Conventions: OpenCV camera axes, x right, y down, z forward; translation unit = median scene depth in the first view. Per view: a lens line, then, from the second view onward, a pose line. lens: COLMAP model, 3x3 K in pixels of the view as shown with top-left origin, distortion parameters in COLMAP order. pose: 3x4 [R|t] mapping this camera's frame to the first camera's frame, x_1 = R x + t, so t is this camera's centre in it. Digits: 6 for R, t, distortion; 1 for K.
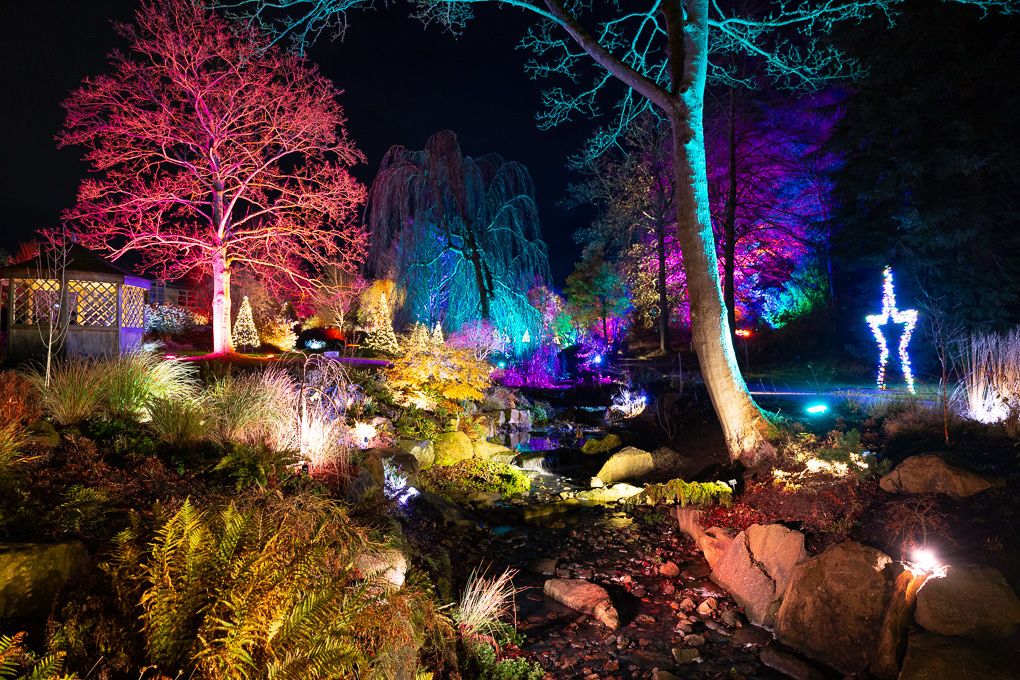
lens RADIAL K [[737.8, 0, 508.0], [0, 737.8, 341.5], [0, 0, 1]] dist [0.009273, -0.006240]
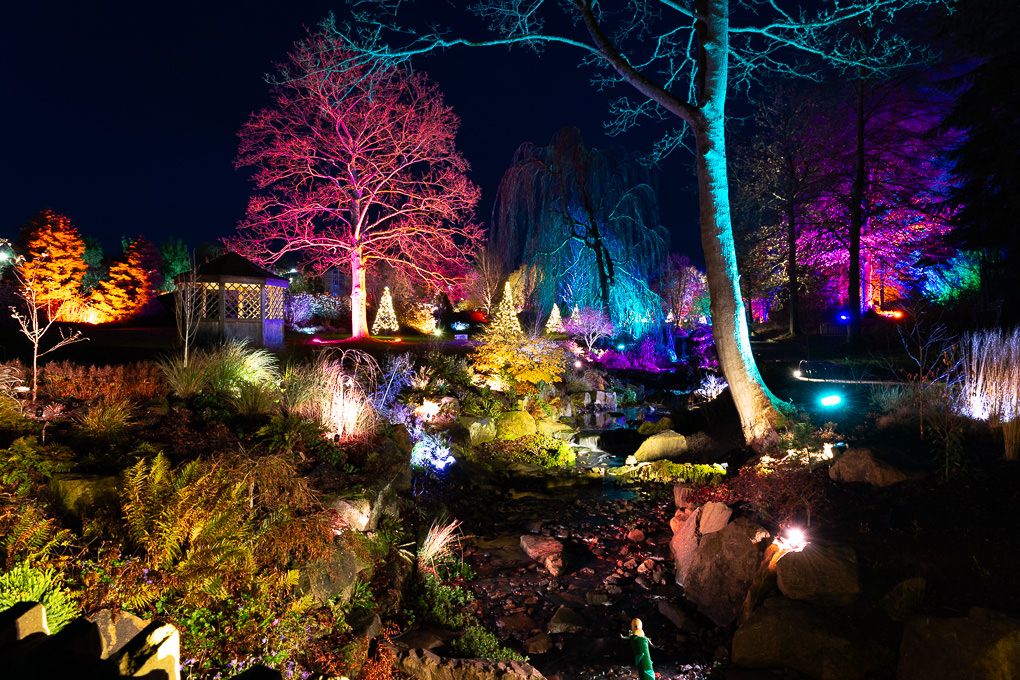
lens RADIAL K [[737.8, 0, 513.0], [0, 737.8, 338.8], [0, 0, 1]] dist [0.009273, -0.006240]
pose [[0.967734, 0.006804, -0.251881, 0.197681], [0.001094, 0.999512, 0.031204, -0.024549], [0.251971, -0.030473, 0.967255, -0.105721]]
